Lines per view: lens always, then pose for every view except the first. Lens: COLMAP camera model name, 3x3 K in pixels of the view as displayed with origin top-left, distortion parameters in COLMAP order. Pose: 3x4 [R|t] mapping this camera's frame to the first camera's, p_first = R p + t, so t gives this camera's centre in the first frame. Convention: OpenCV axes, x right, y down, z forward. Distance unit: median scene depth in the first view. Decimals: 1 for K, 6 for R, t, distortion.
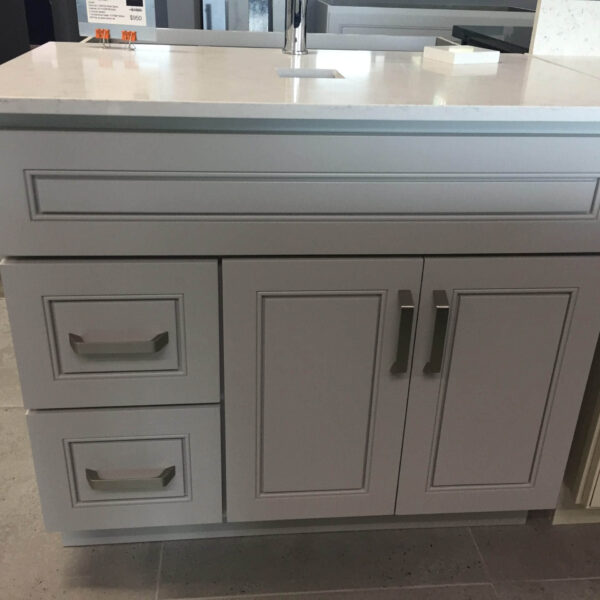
lens RADIAL K [[690.4, 0, 300.0], [0, 690.4, 300.0], [0, 0, 1]] dist [0.022130, -0.013329]
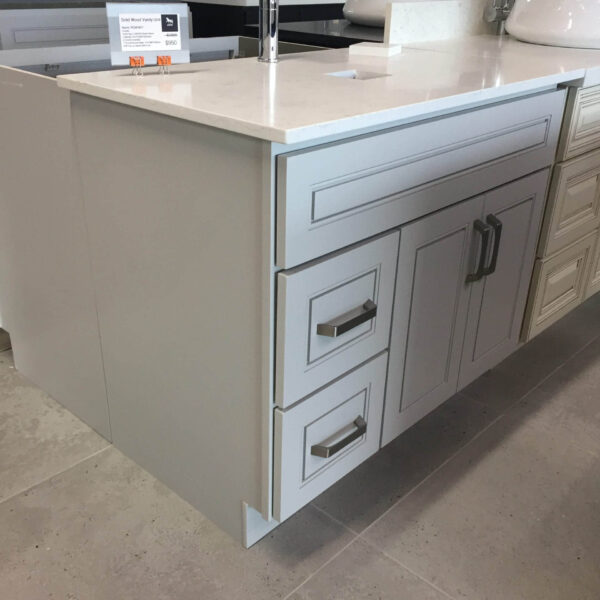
lens RADIAL K [[697.7, 0, 300.0], [0, 697.7, 300.0], [0, 0, 1]] dist [-0.001797, 0.020542]
pose [[0.745446, -0.302898, 0.593771, -0.832567], [0.290120, 0.949425, 0.120098, -0.111509], [-0.600118, 0.082738, 0.795621, 0.086303]]
